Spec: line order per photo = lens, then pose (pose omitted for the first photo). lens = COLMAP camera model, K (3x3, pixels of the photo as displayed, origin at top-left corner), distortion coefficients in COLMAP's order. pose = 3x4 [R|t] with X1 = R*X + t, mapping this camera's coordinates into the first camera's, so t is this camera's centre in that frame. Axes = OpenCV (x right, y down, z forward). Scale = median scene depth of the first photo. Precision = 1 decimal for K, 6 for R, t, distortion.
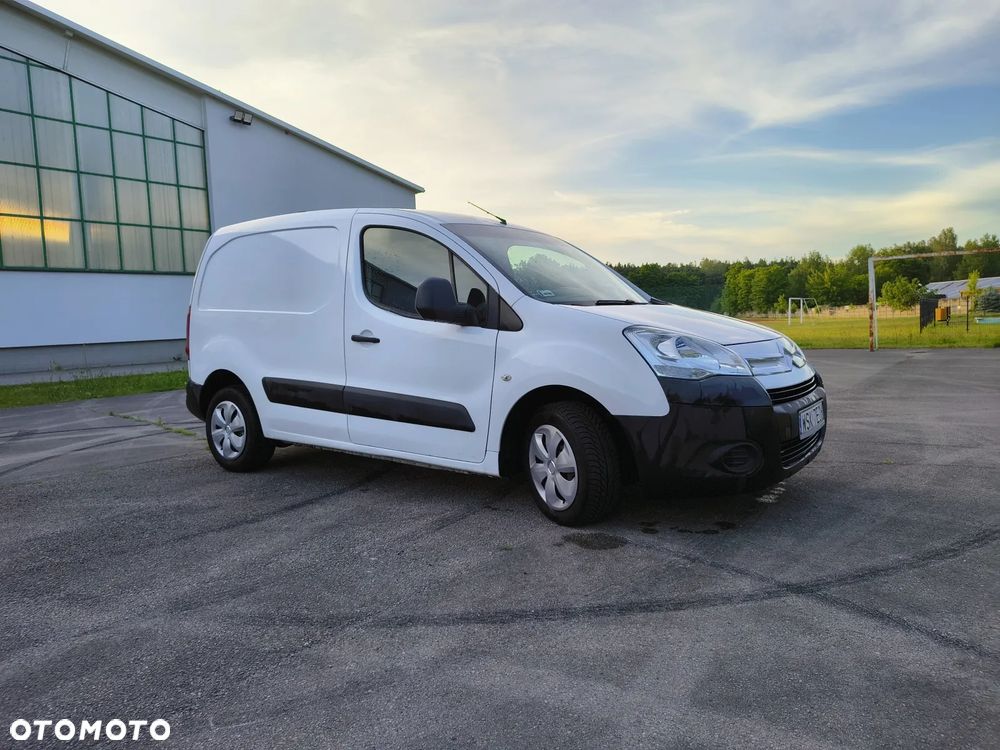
lens RADIAL K [[686.9, 0, 509.3], [0, 686.9, 376.1], [0, 0, 1]] dist [0.041106, -0.050285]
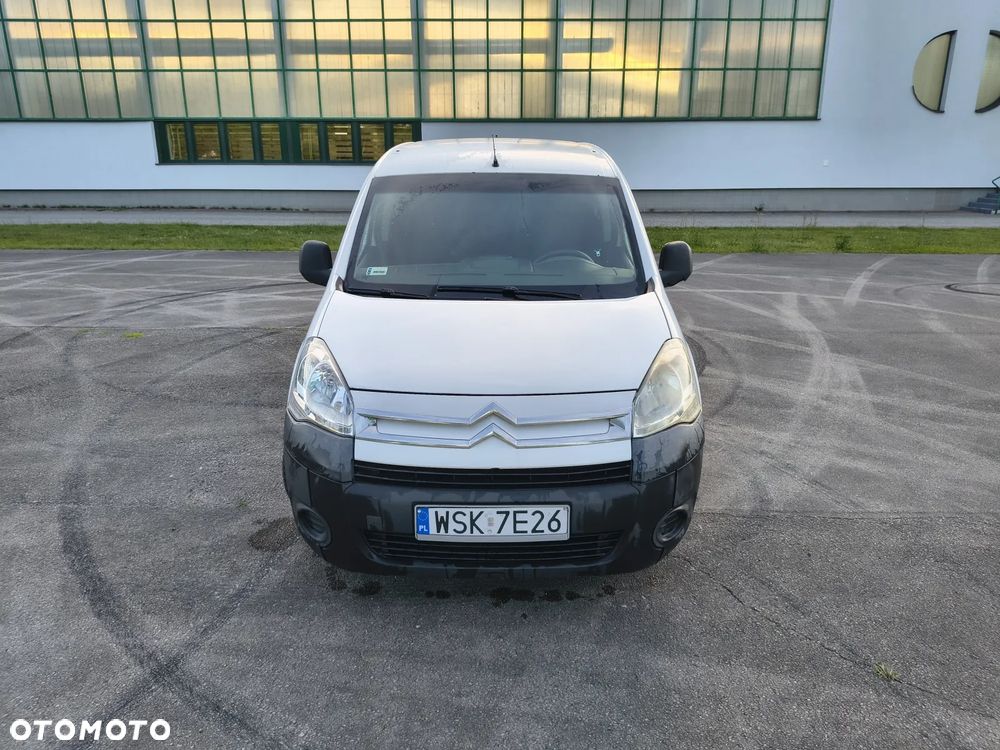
lens RADIAL K [[686.9, 0, 497.3], [0, 686.9, 369.8], [0, 0, 1]] dist [0.041106, -0.050285]
pose [[0.579831, 0.272793, -0.767711, 0.785986], [-0.090765, 0.958043, 0.271872, -0.230397], [0.809665, -0.087959, 0.580263, 0.525992]]
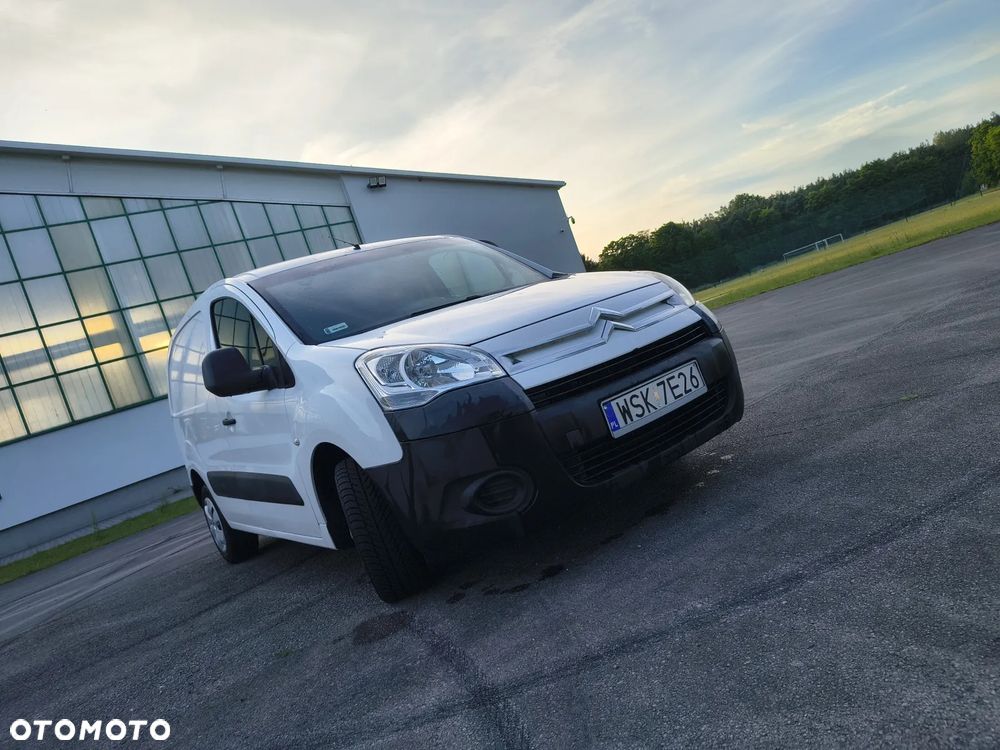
lens RADIAL K [[686.9, 0, 511.6], [0, 686.9, 371.2], [0, 0, 1]] dist [0.041106, -0.050285]
pose [[0.906651, -0.265540, -0.327830, 0.460951], [0.269470, 0.962398, -0.034286, 0.016244], [0.324607, -0.057255, 0.944115, 0.232751]]
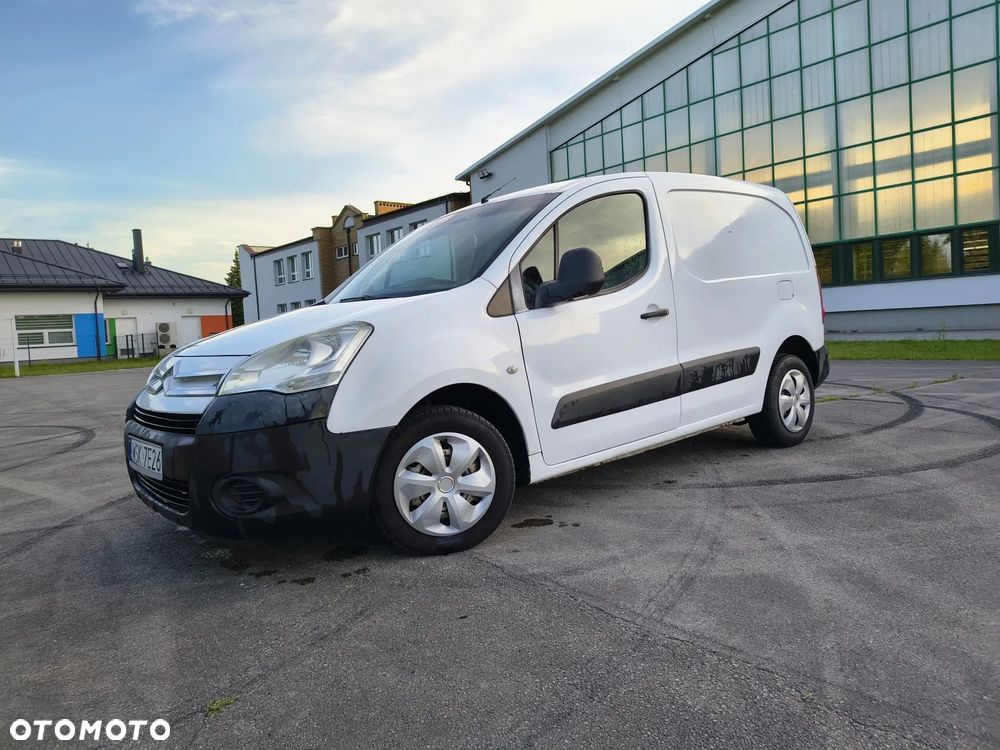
lens RADIAL K [[686.9, 0, 520.6], [0, 686.9, 361.3], [0, 0, 1]] dist [0.041106, -0.050285]
pose [[-0.223452, 0.103983, -0.969152, 0.952596], [-0.014400, 0.993833, 0.109951, -0.125430], [0.974608, 0.038525, -0.220577, 1.367808]]
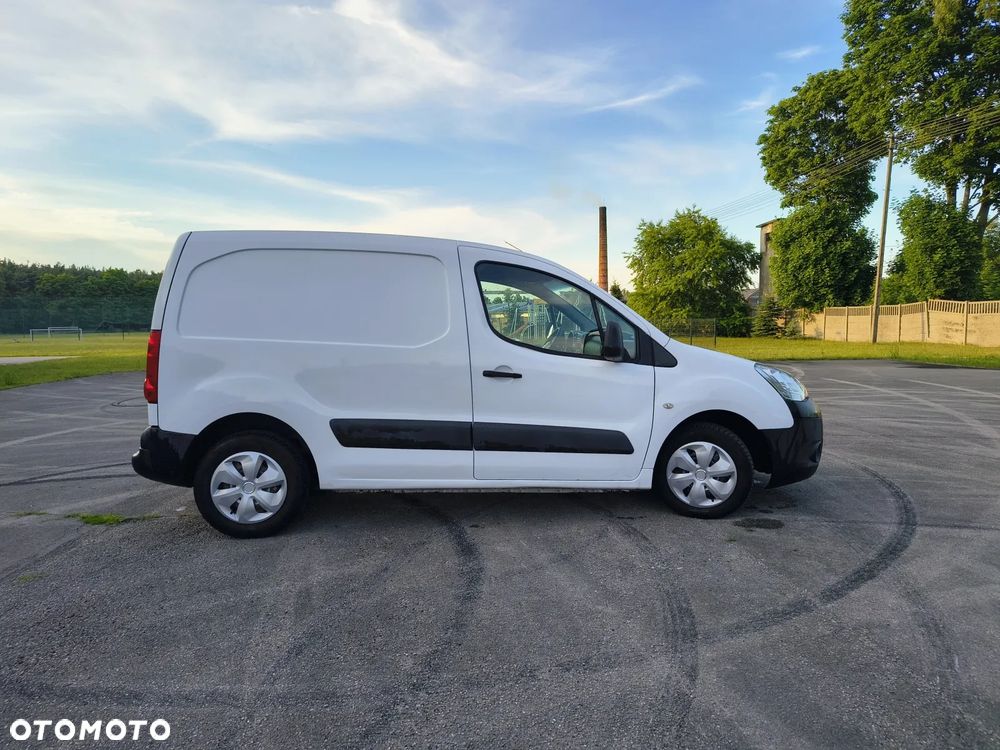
lens RADIAL K [[686.9, 0, 512.1], [0, 686.9, 385.0], [0, 0, 1]] dist [0.041106, -0.050285]
pose [[0.741602, -0.028229, 0.670246, -0.870427], [0.033970, 0.999413, 0.004506, -0.041834], [-0.669979, 0.019427, 0.742126, 0.236505]]
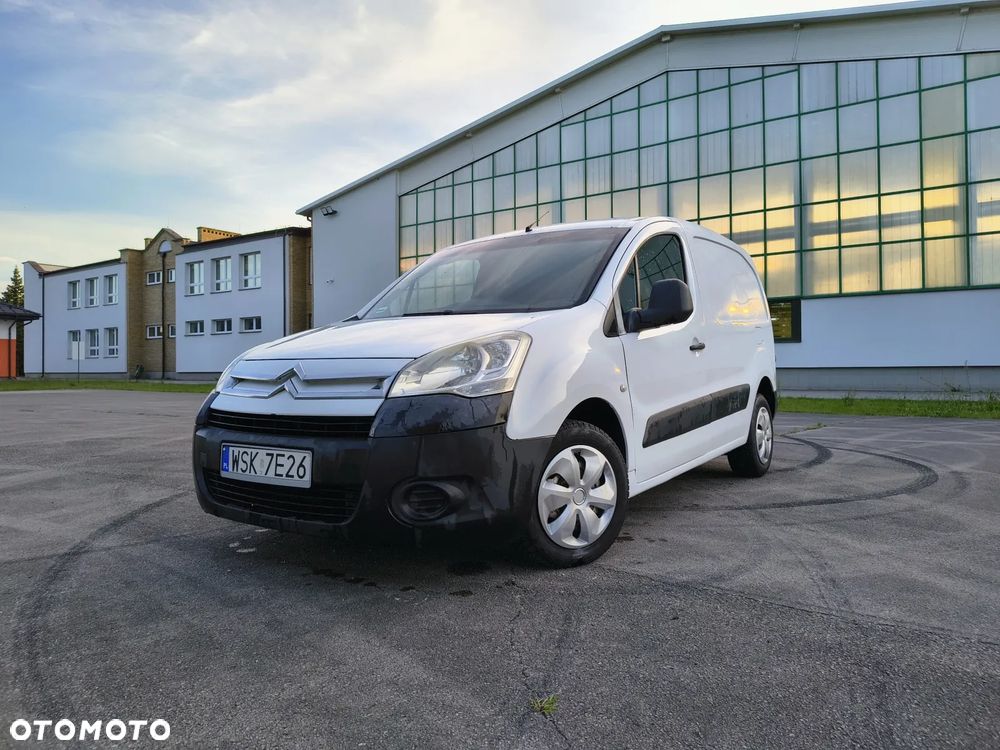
lens RADIAL K [[686.9, 0, 501.1], [0, 686.9, 358.6], [0, 0, 1]] dist [0.041106, -0.050285]
pose [[0.013383, 0.027827, -0.999523, 1.009197], [-0.075922, 0.996755, 0.026733, -0.079076], [0.997024, 0.075528, 0.015452, 1.049962]]
